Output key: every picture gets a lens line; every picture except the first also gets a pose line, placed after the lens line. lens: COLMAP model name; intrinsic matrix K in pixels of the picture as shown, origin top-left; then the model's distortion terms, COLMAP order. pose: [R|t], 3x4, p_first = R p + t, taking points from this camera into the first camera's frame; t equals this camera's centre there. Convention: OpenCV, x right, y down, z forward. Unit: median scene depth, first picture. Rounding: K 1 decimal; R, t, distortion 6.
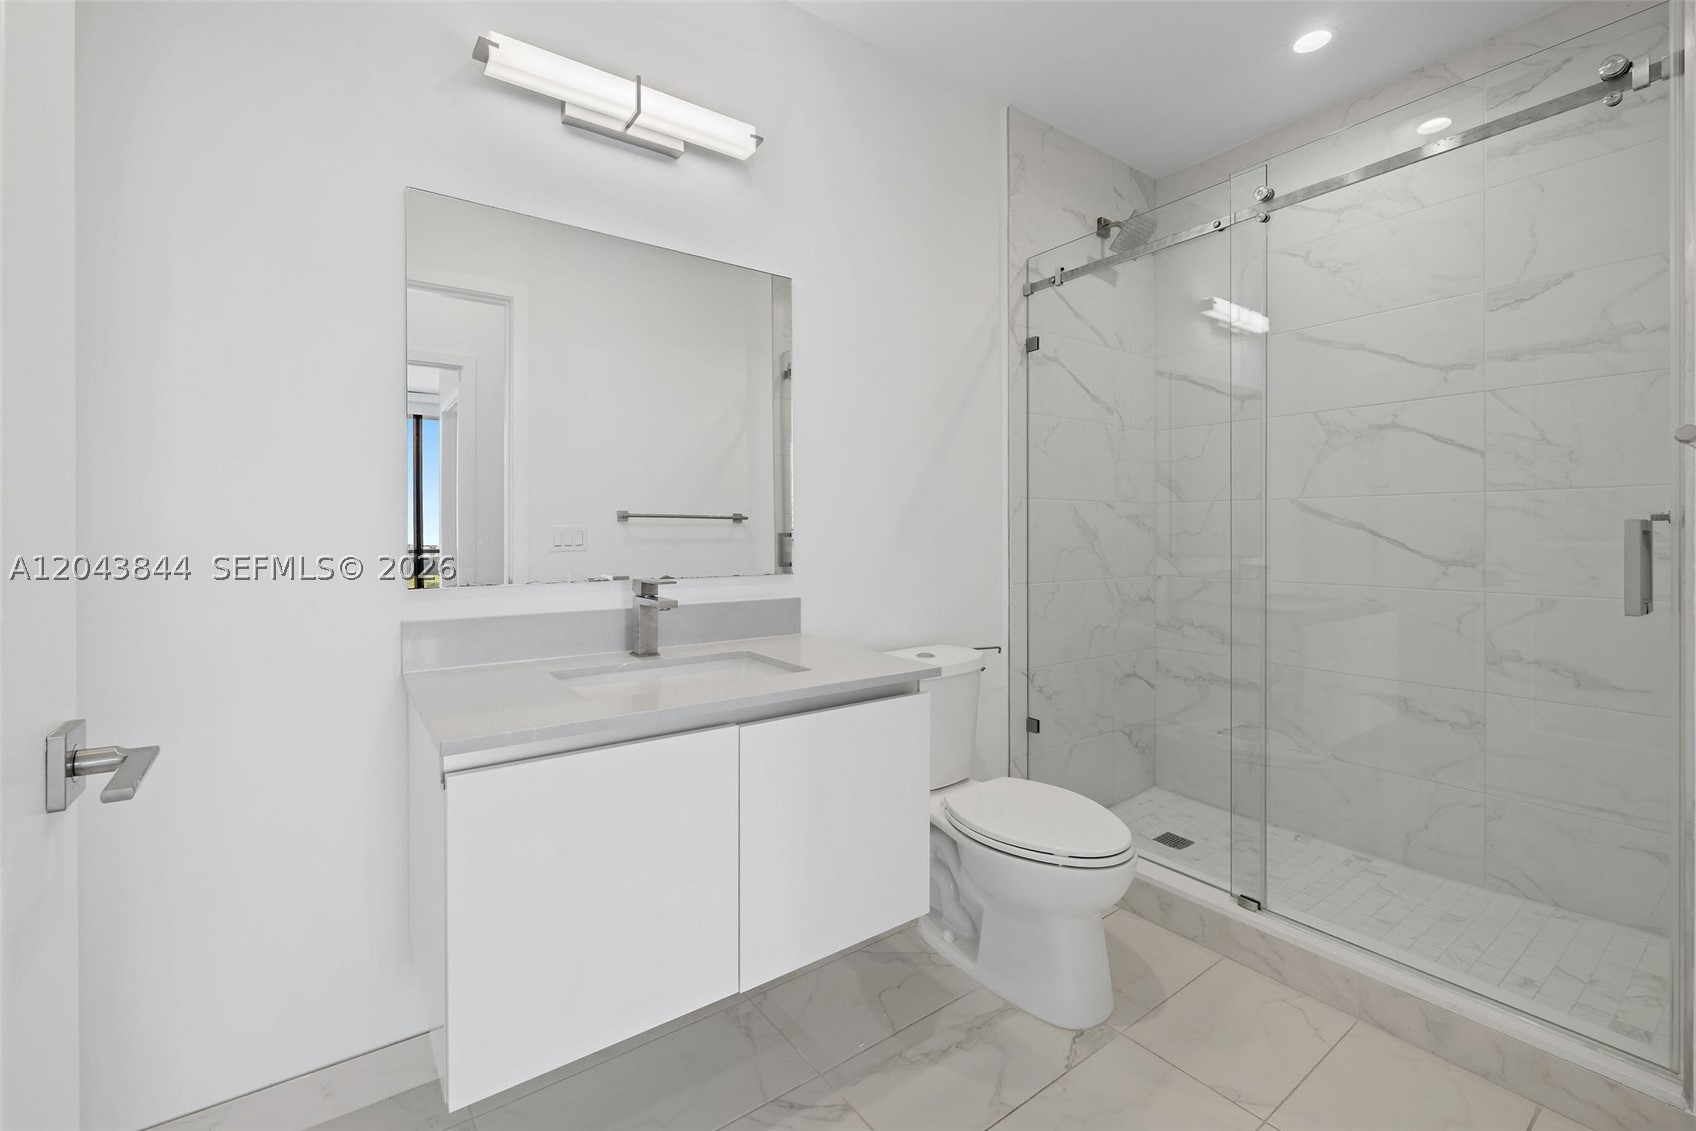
lens RADIAL K [[717.7, 0, 843.5], [0, 717.7, 539.0], [0, 0, 1]] dist [0.000815, 0.000142]
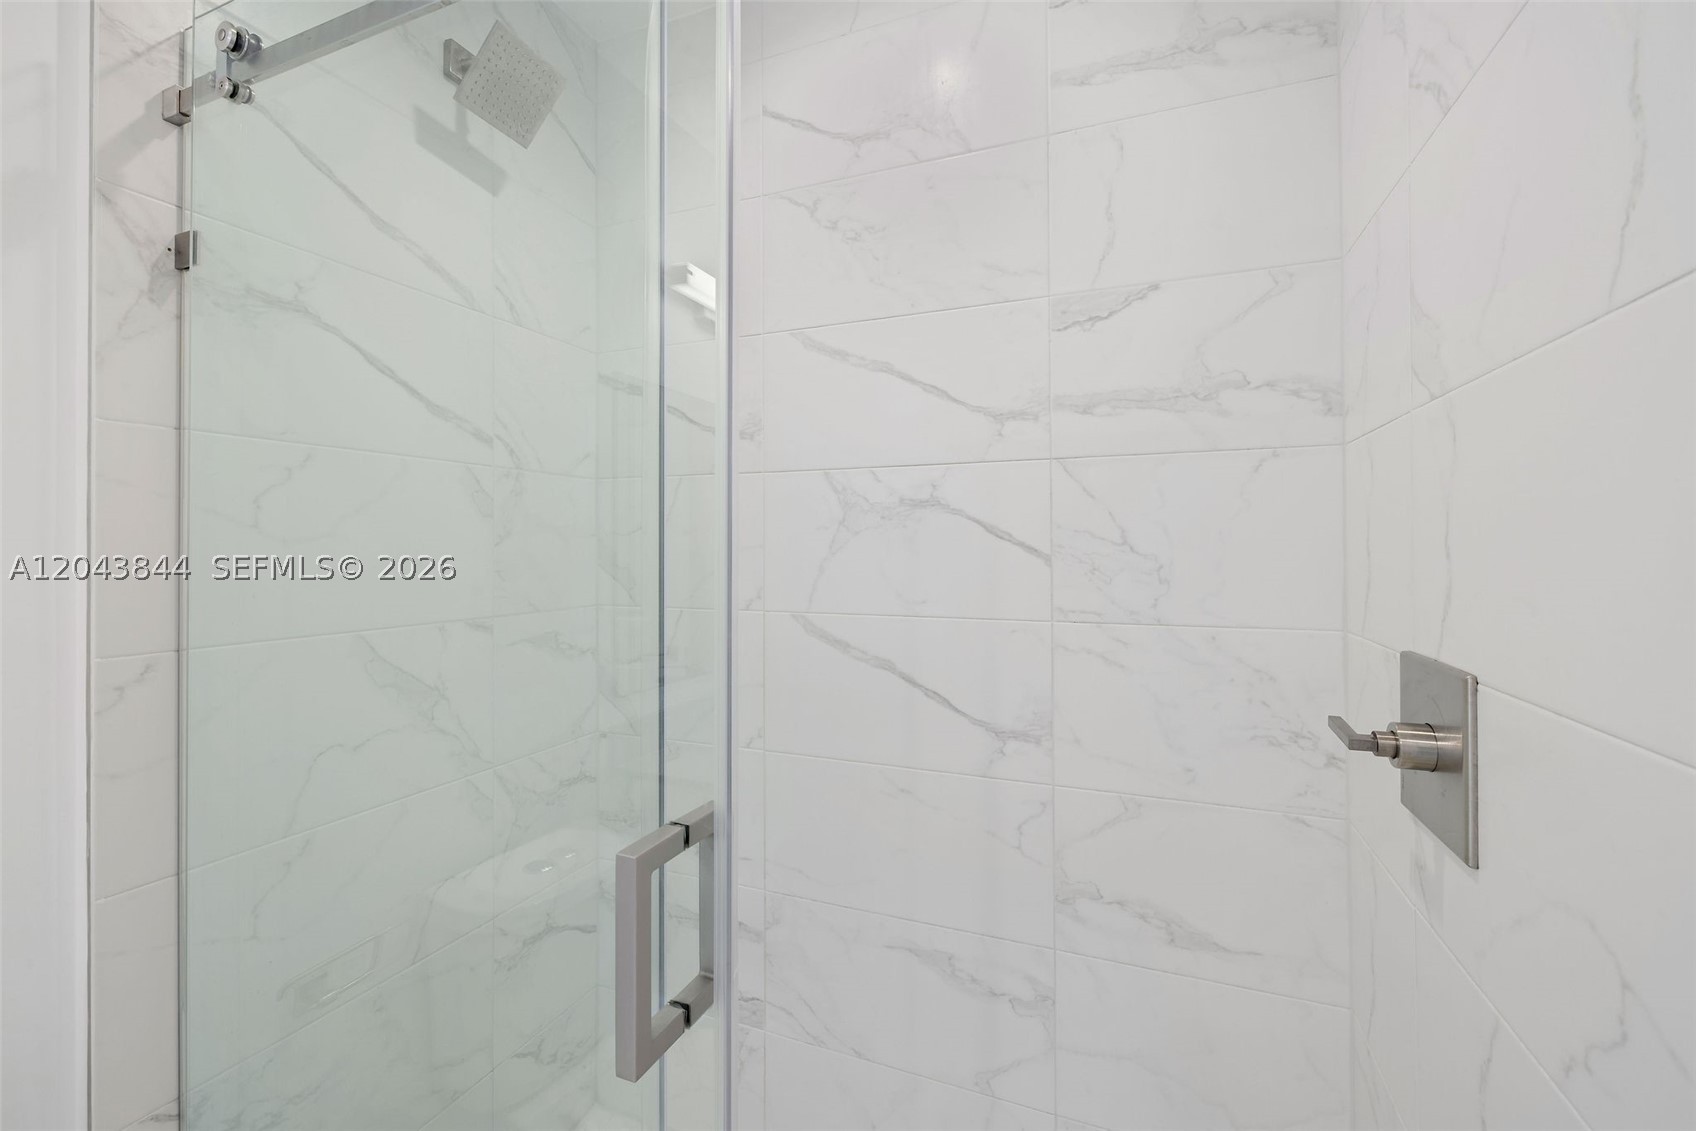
lens RADIAL K [[717.7, 0, 843.5], [0, 717.7, 539.0], [0, 0, 1]] dist [0.000815, 0.000142]
pose [[0.853930, 0.007438, 0.520335, 0.391313], [0.002649, 0.999823, -0.018639, -0.117111], [-0.520382, 0.017295, 0.853759, 0.528328]]
